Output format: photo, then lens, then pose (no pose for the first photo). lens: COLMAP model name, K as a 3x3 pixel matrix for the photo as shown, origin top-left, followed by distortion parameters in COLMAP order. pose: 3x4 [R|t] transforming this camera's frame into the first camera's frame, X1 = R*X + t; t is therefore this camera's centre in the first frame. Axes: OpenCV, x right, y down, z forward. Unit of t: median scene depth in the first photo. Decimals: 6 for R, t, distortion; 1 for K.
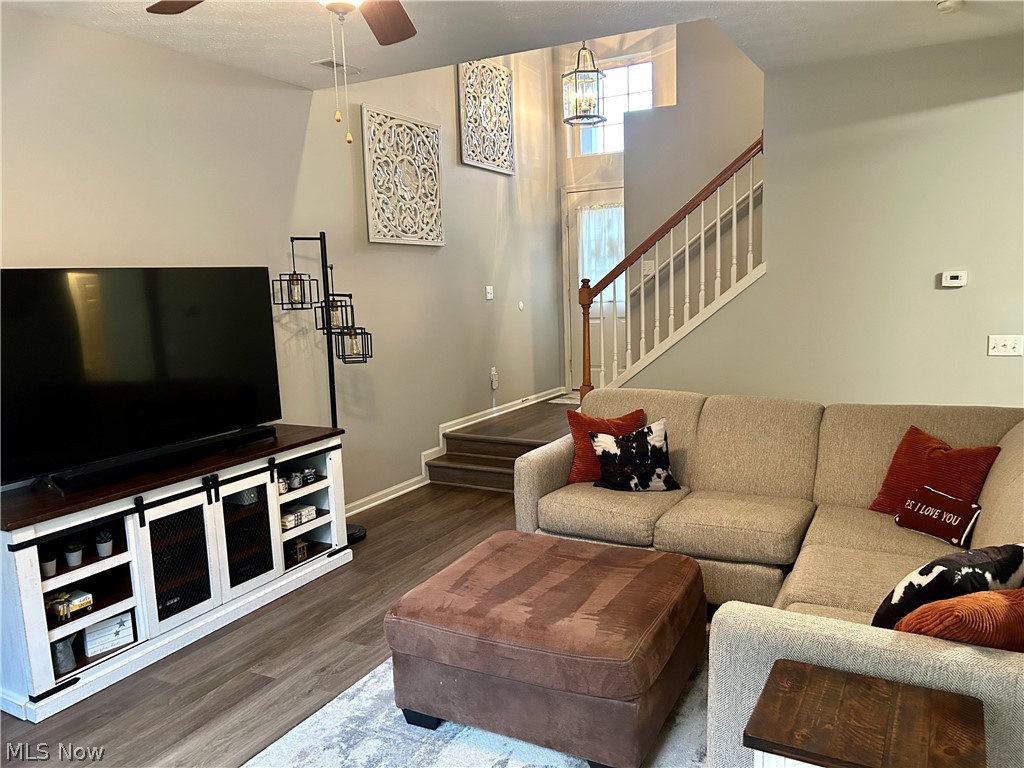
lens RADIAL K [[773.9, 0, 513.1], [0, 773.9, 386.7], [0, 0, 1]] dist [0.042227, -0.035844]
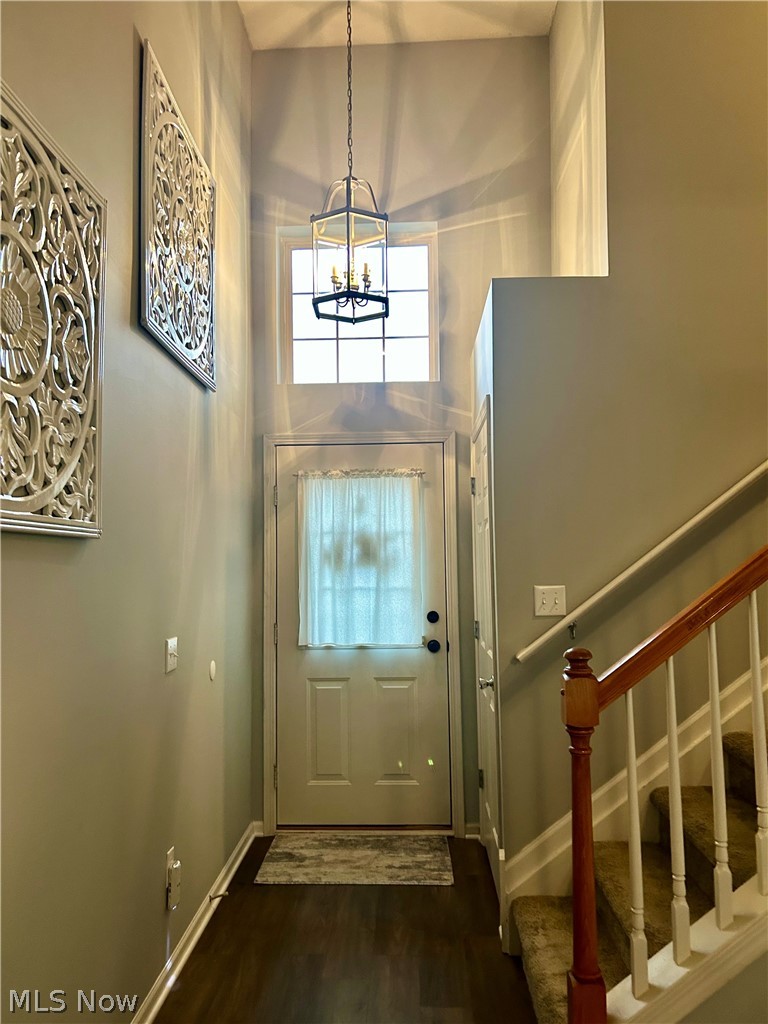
lens RADIAL K [[773.9, 0, 384.5], [0, 773.9, 511.2], [0, 0, 1]] dist [0.042227, -0.035844]
pose [[0.893413, 0.050069, 0.446437, -0.129877], [0.045899, 0.978395, -0.201584, -0.120852], [-0.446885, 0.200589, 0.871813, 0.657107]]
